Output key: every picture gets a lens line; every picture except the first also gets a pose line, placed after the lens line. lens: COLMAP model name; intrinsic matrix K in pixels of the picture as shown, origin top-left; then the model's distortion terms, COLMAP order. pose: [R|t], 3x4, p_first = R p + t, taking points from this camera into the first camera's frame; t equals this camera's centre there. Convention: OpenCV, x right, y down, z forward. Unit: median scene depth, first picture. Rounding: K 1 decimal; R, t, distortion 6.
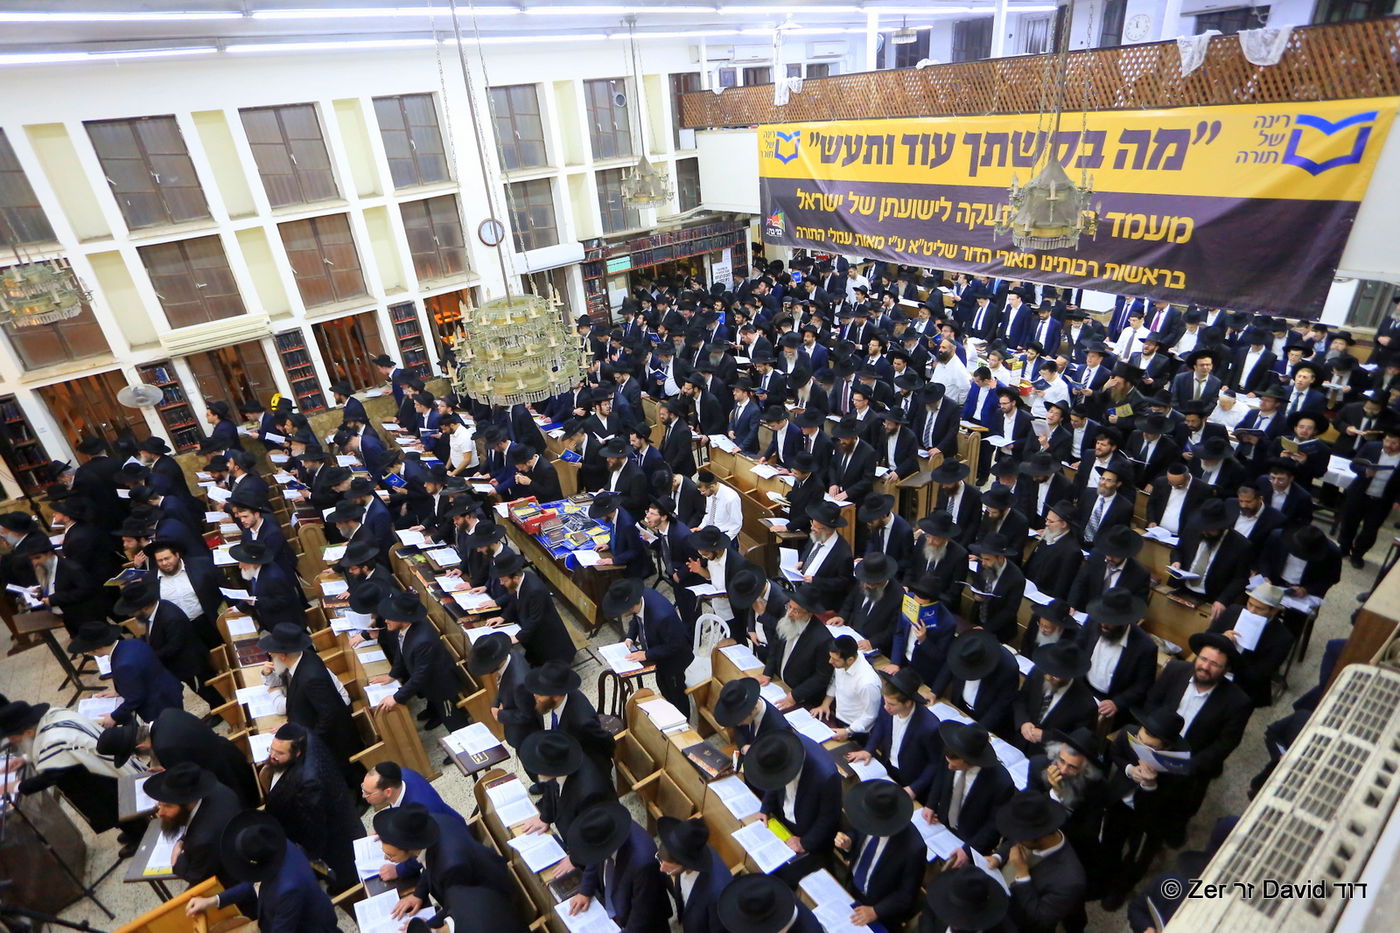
lens RADIAL K [[715.4, 0, 692.8], [0, 715.4, 471.8], [0, 0, 1]] dist [-0.049503, 0.023577]
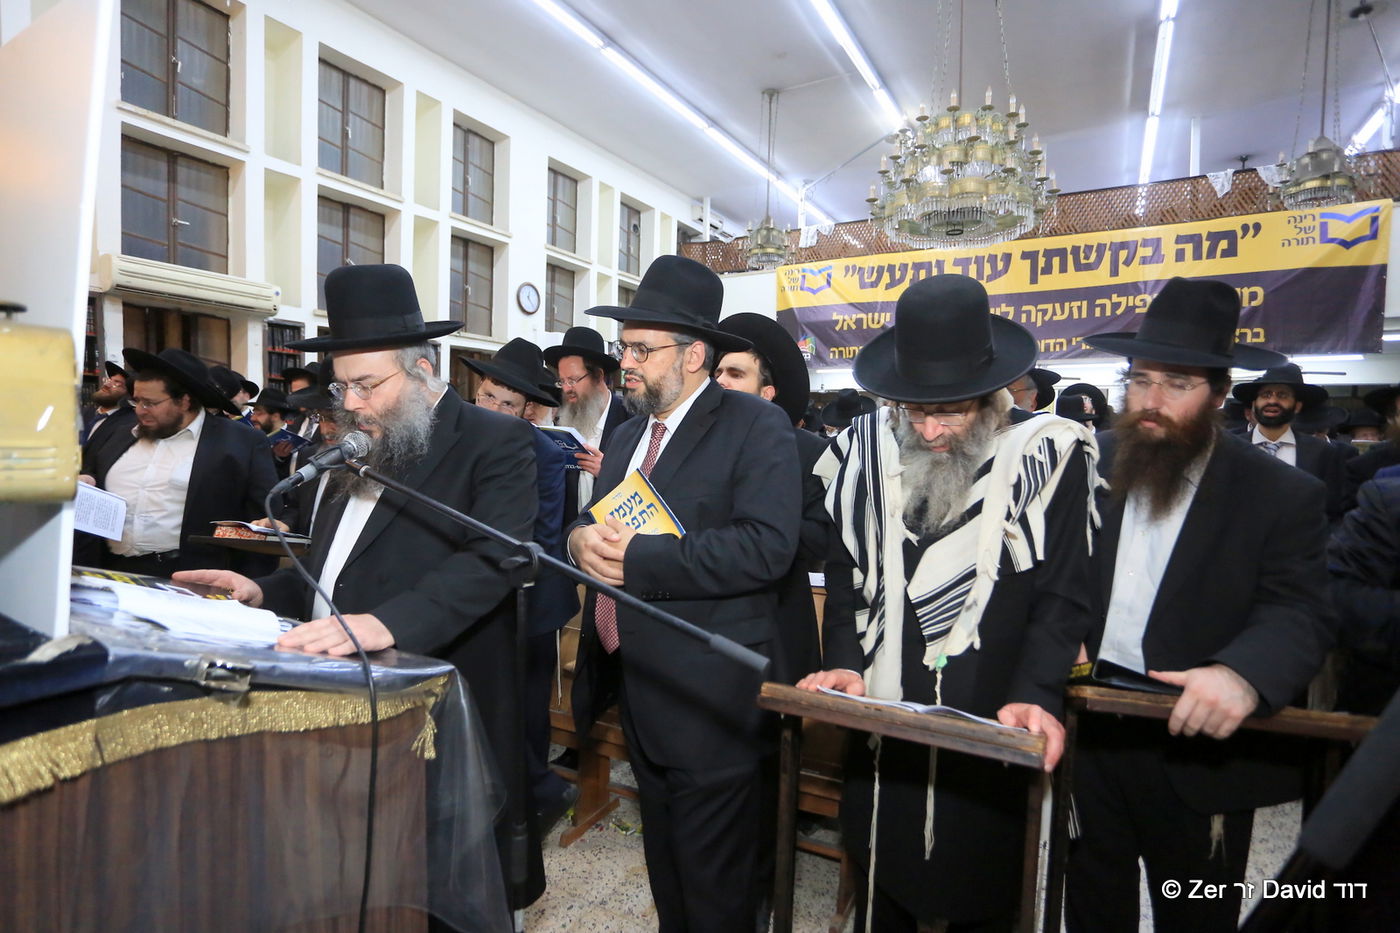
lens RADIAL K [[715.4, 0, 703.7], [0, 715.4, 467.5], [0, 0, 1]] dist [-0.049503, 0.023577]
pose [[0.914362, 0.088971, 0.395002, -0.542309], [0.093364, 0.902941, -0.419501, 0.295627], [-0.393987, 0.420455, 0.817308, 0.399776]]
